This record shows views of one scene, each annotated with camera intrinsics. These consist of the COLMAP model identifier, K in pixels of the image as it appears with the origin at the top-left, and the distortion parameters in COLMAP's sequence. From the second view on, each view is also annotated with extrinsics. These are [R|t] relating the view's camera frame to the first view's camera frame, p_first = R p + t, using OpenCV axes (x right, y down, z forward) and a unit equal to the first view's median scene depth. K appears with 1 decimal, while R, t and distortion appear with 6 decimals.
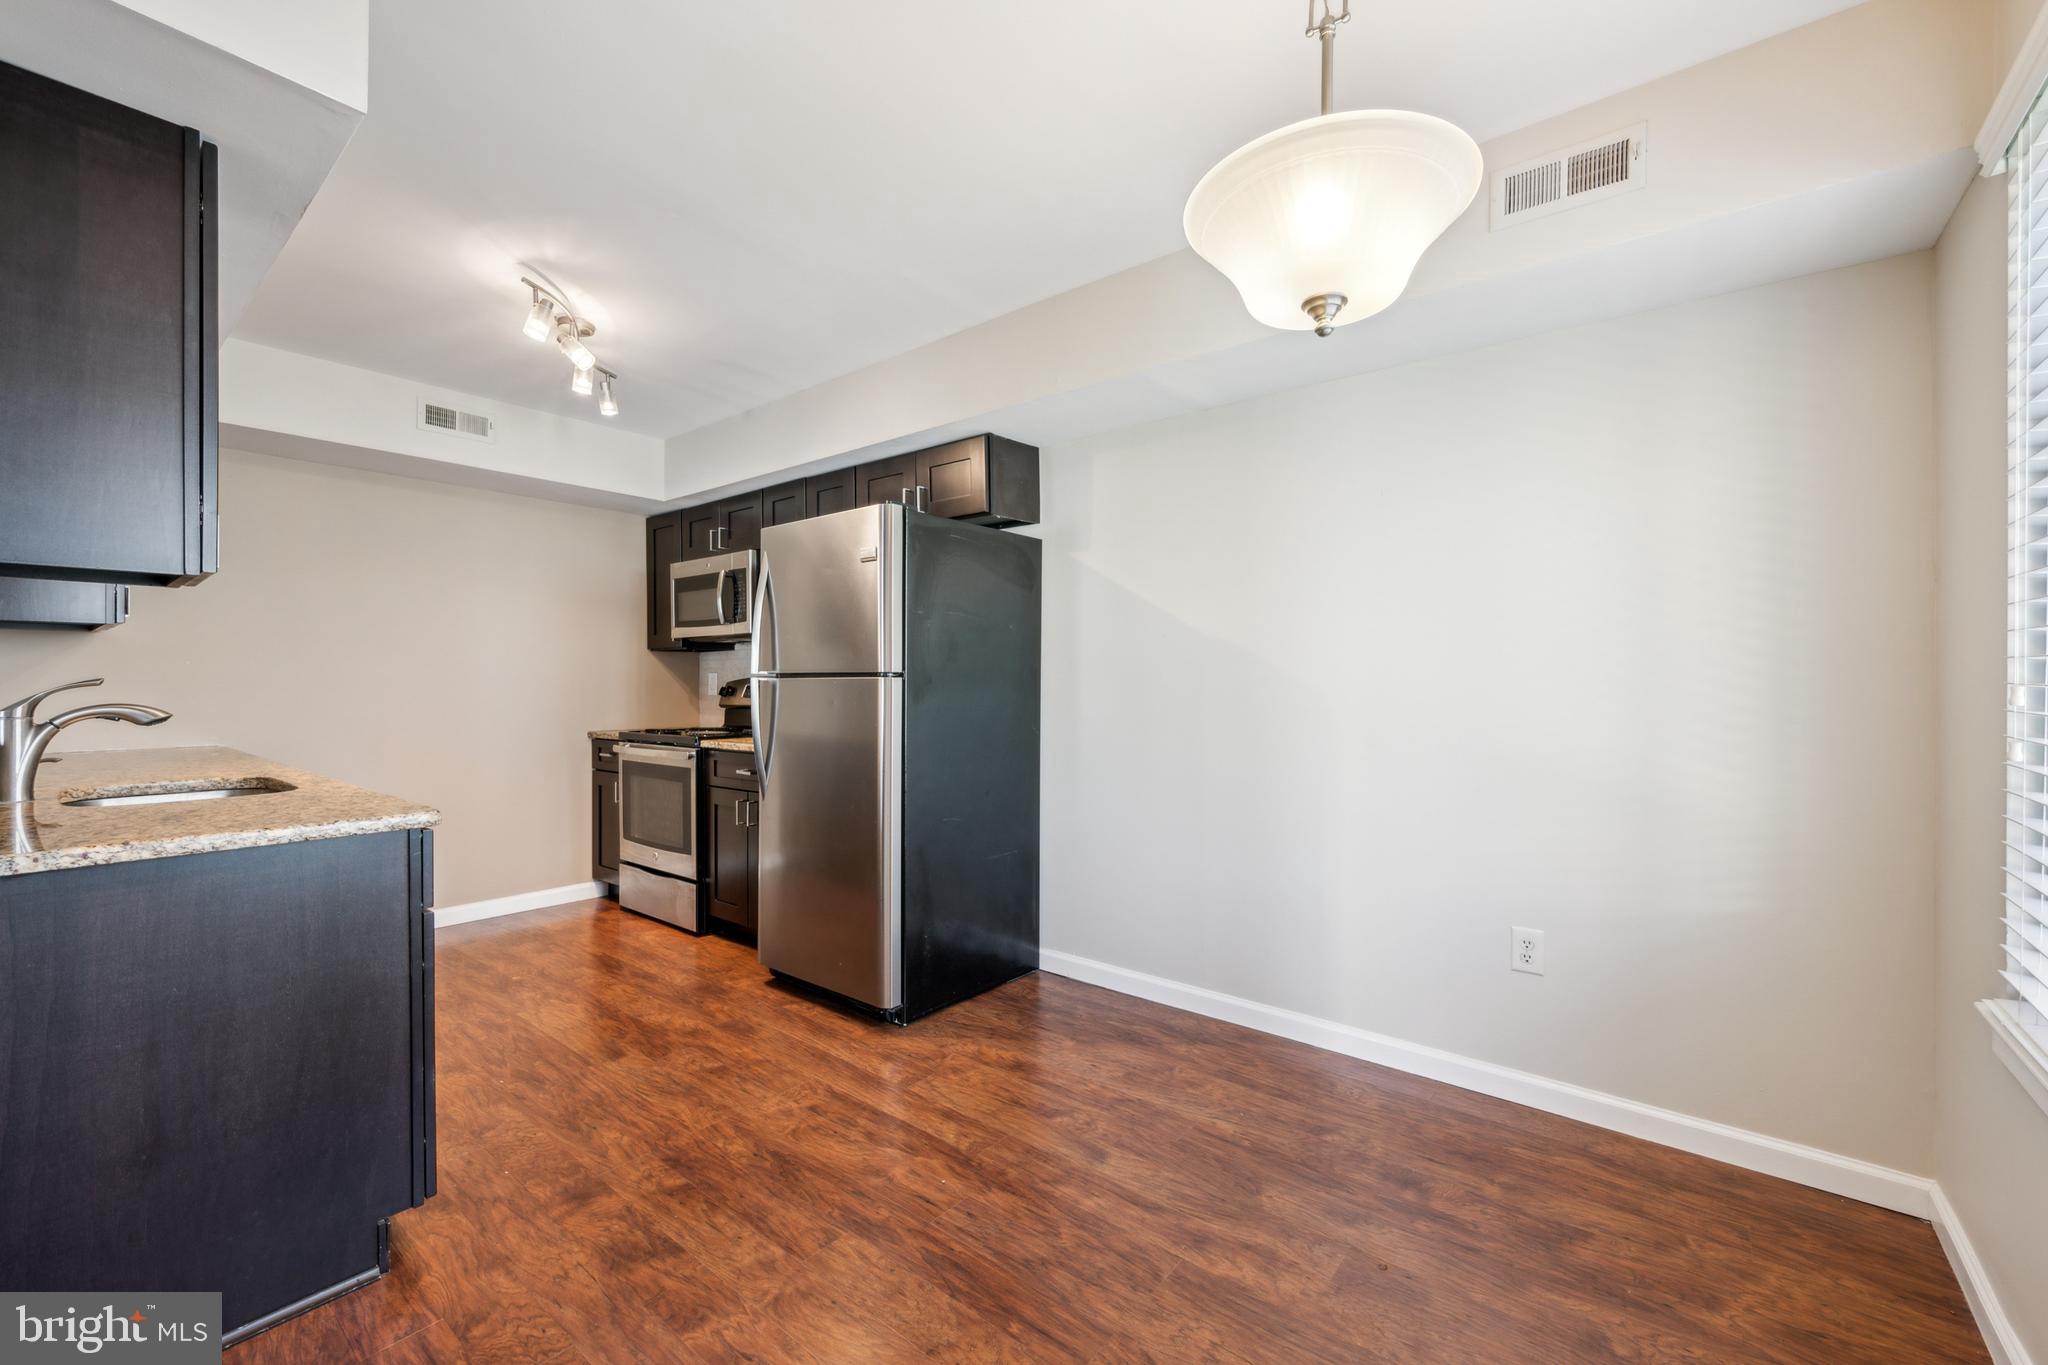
lens RADIAL K [[829.3, 0, 1032.7], [0, 829.3, 684.0], [0, 0, 1]] dist [0.004551, -0.000330]
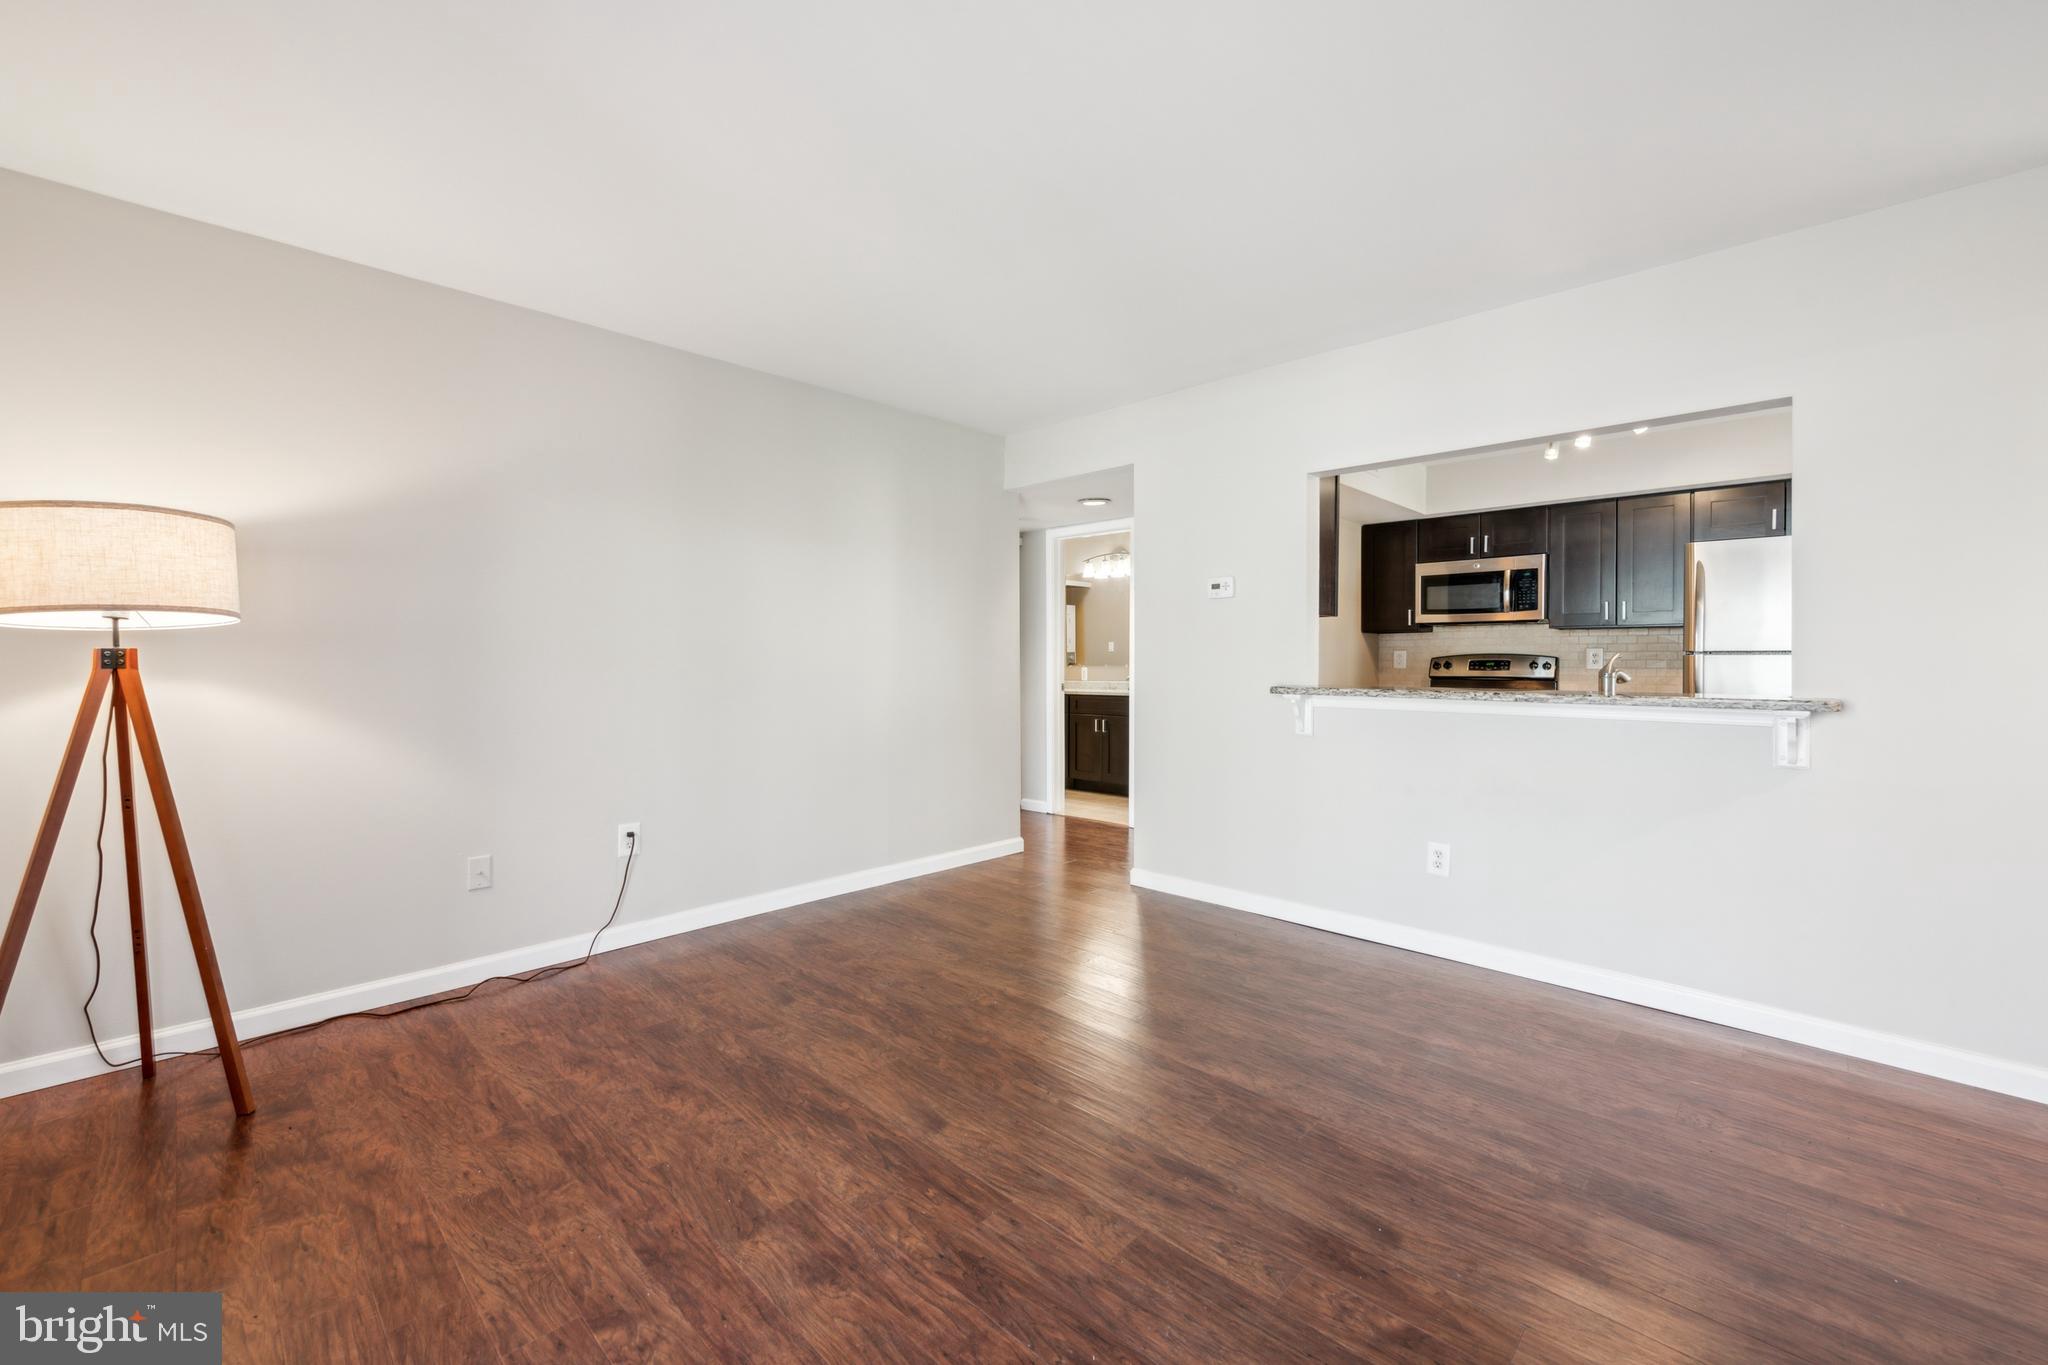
lens RADIAL K [[829.3, 0, 1004.7], [0, 829.3, 673.0], [0, 0, 1]] dist [0.004551, -0.000330]
pose [[0.992937, 0.005683, -0.118510, -1.544319], [-0.003882, 0.999873, 0.015427, 0.007079], [0.118583, -0.014858, 0.992833, -0.562518]]
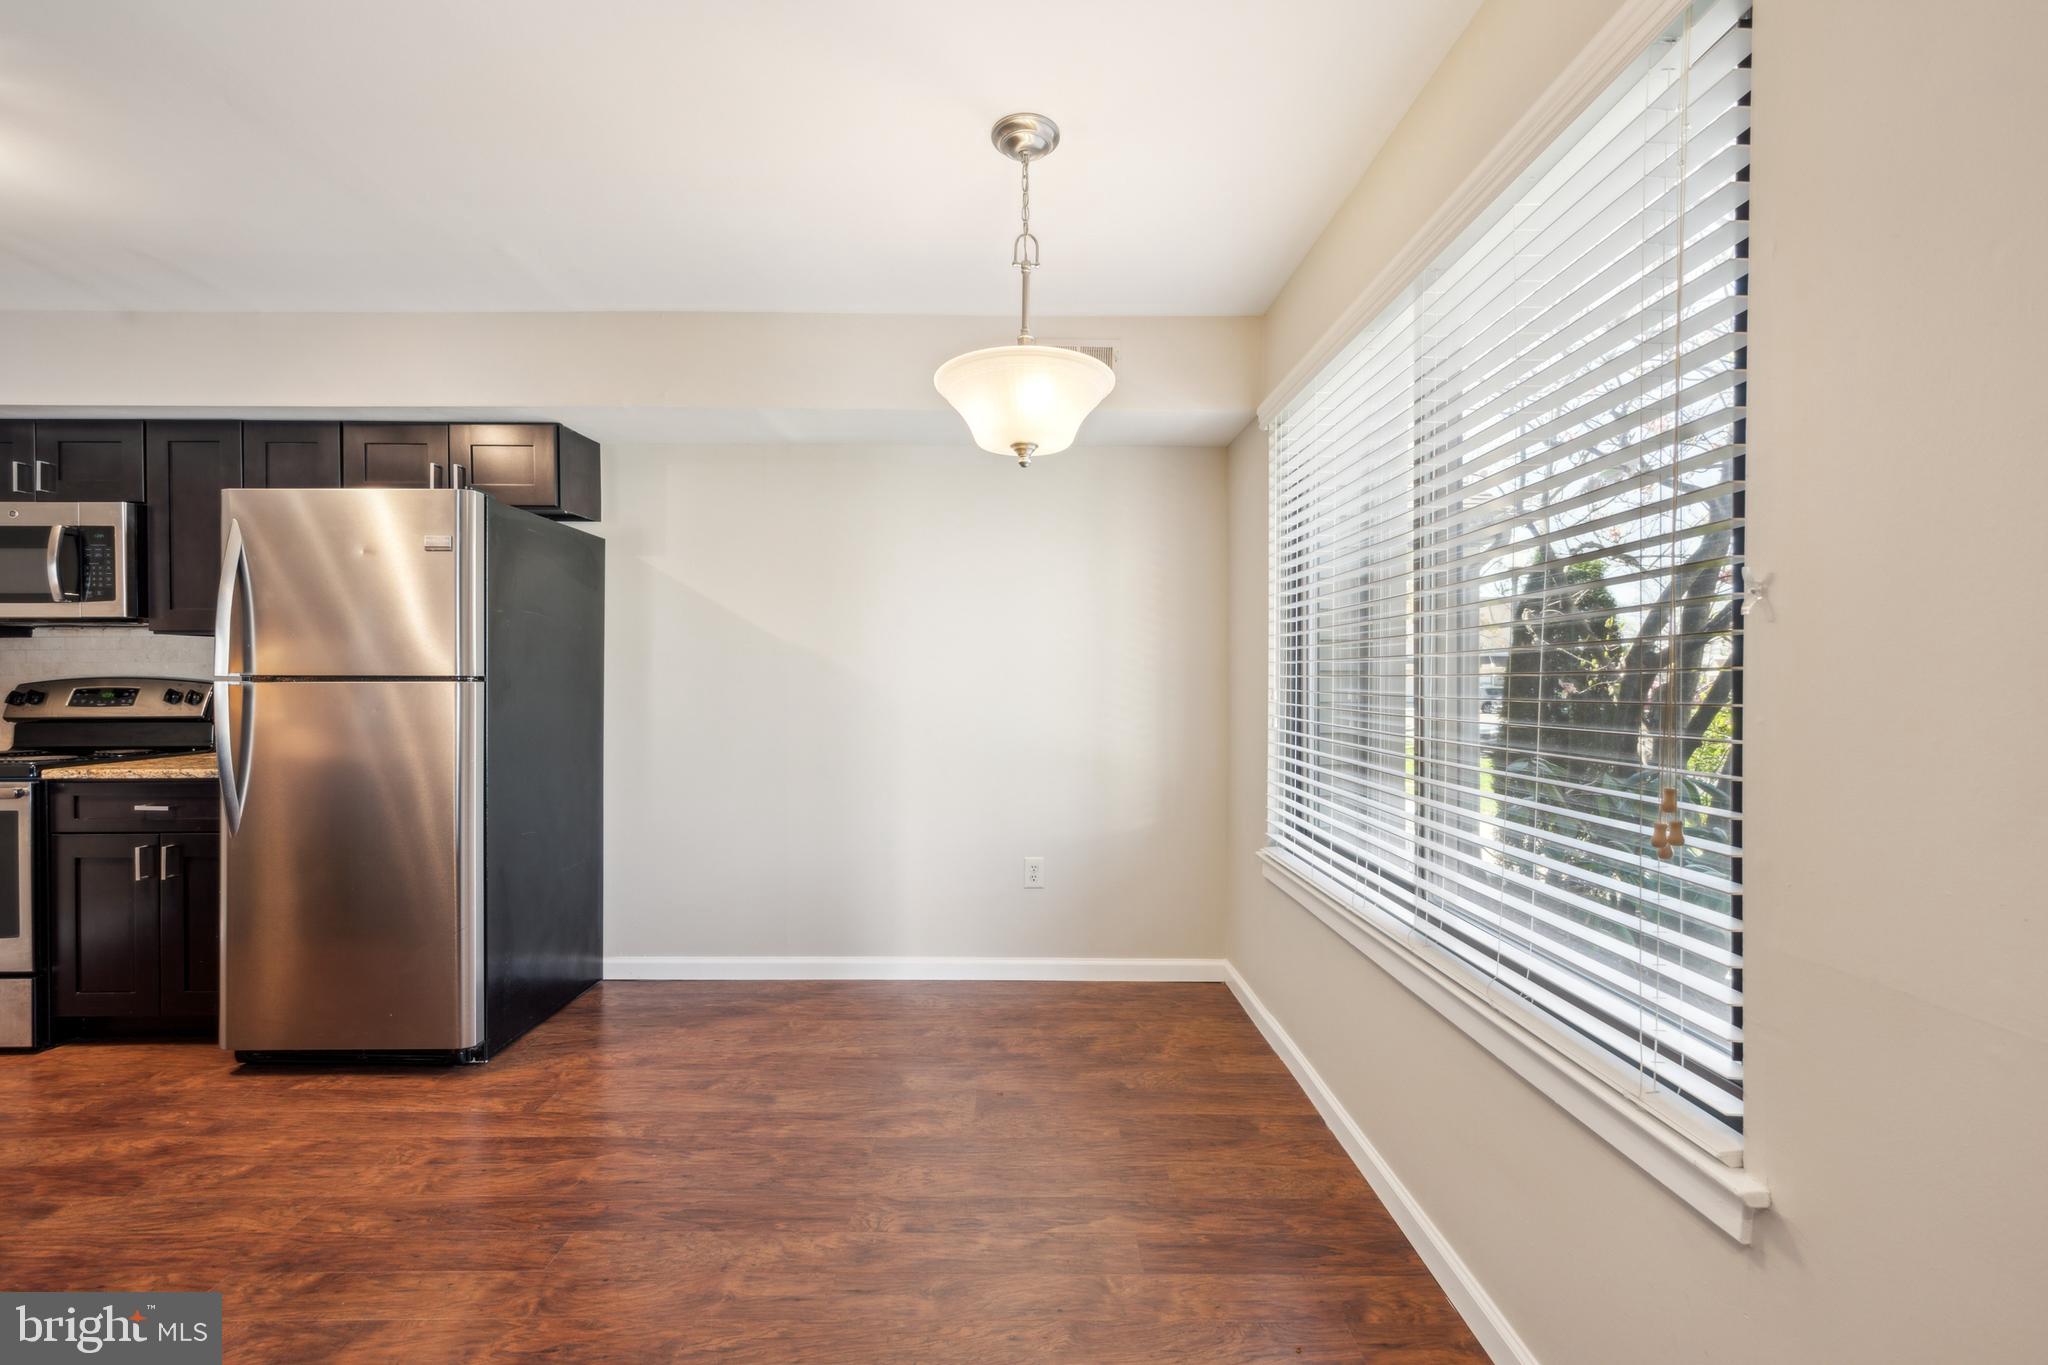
lens RADIAL K [[829.3, 0, 1018.2], [0, 829.3, 685.8], [0, 0, 1]] dist [0.004551, -0.000330]
pose [[0.775383, -0.002671, 0.631485, -0.297369], [-0.001496, 0.999980, 0.006067, -0.011371], [-0.631489, -0.005649, 0.775364, -0.087053]]
